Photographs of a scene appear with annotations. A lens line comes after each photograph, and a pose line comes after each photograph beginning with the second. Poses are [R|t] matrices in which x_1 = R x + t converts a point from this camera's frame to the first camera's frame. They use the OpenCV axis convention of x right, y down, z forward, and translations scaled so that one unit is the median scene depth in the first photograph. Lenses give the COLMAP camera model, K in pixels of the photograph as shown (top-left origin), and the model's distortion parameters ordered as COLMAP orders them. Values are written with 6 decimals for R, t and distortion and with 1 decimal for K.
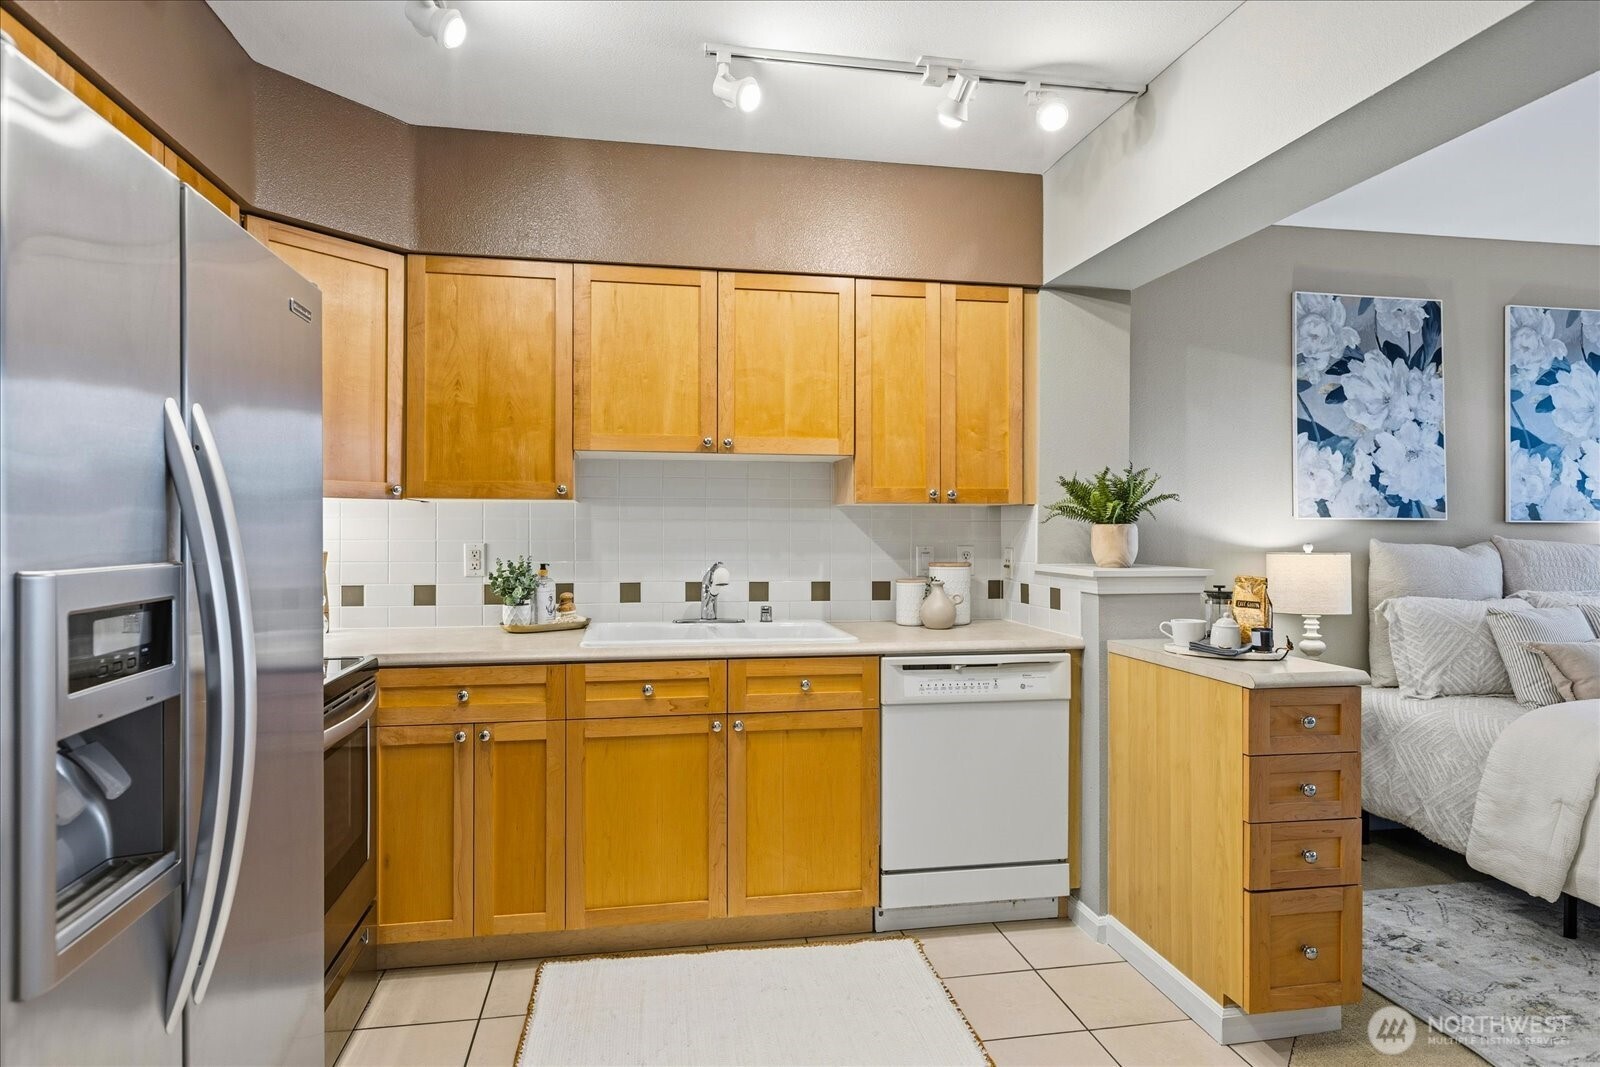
lens RADIAL K [[885.7, 0, 800.0], [0, 885.7, 533.5], [0, 0, 1]] dist [0.001681, 0.000056]
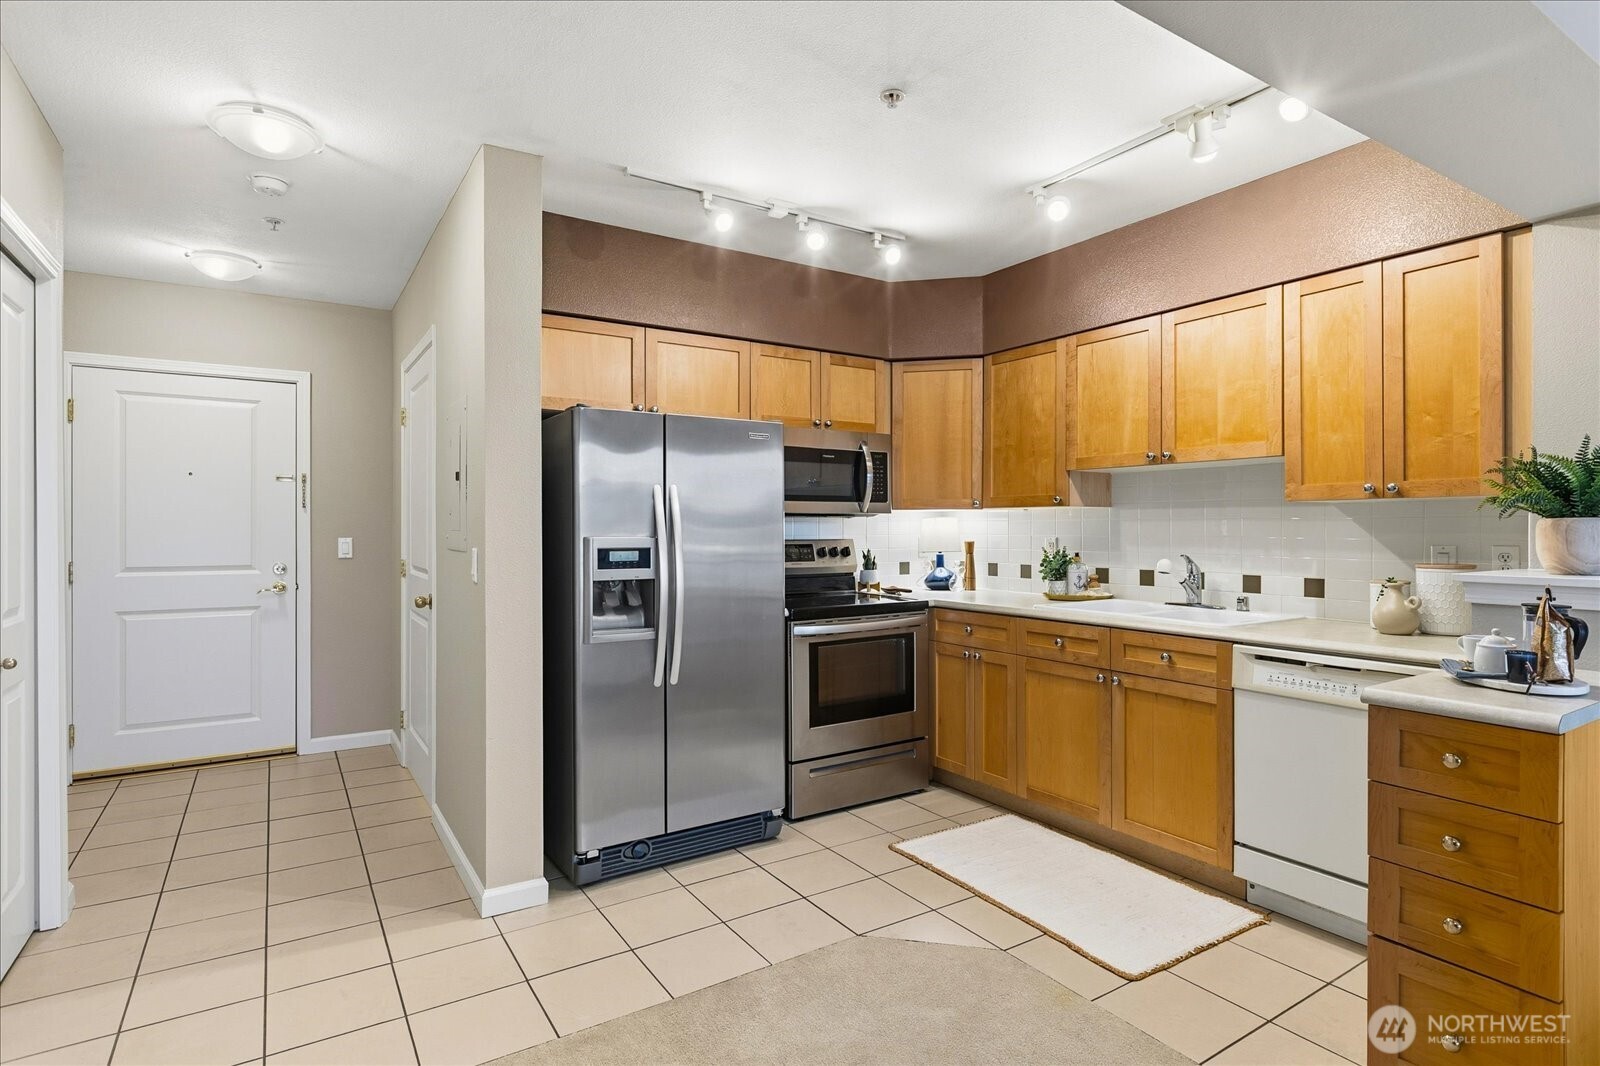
lens RADIAL K [[818.7, 0, 800.0], [0, 818.7, 533.0], [0, 0, 1]] dist [0.000208, 0.000367]
pose [[0.388956, 0.003794, -0.921249, 0.787576], [-0.003461, 0.999990, 0.002657, 0.002514], [0.921250, 0.002156, 0.388965, 0.114699]]
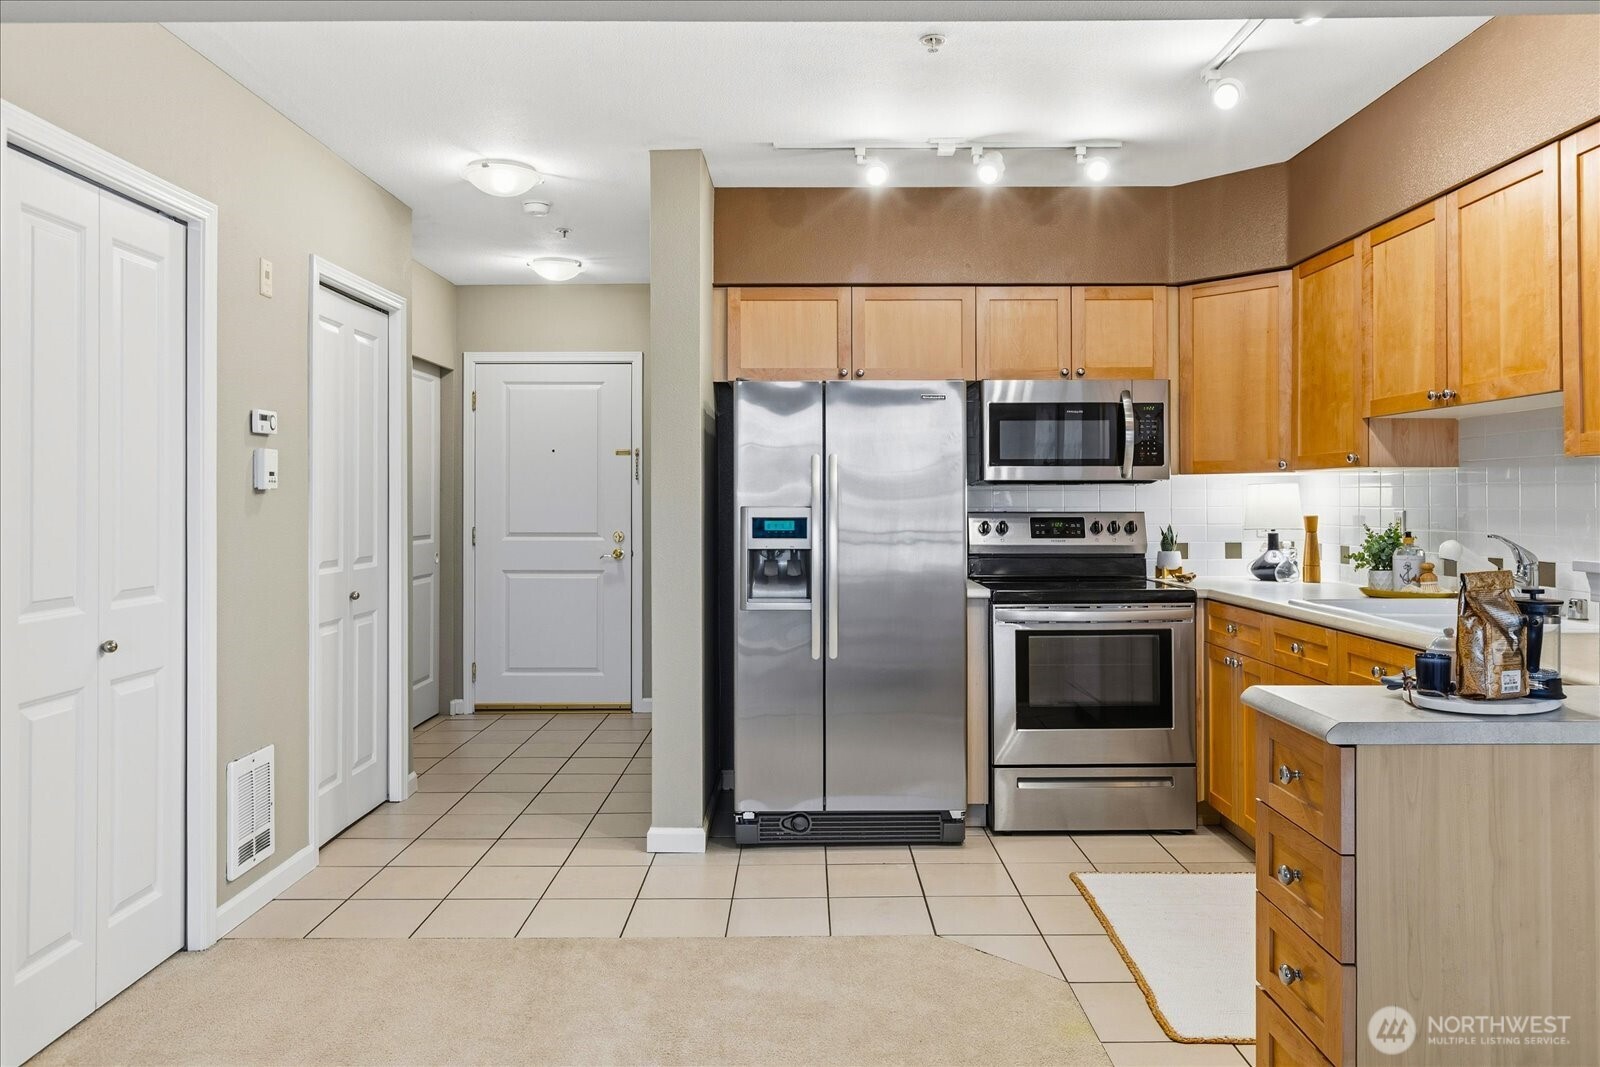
lens RADIAL K [[1094.7, 0, 800.2], [0, 1094.7, 500.0], [0, 0, 1]] dist [0.002547, -0.000093]
pose [[-0.181066, -0.001778, -0.983469, 1.123708], [-0.003974, 0.999992, -0.001076, 0.003972], [0.983463, 0.003714, -0.181072, 0.607483]]
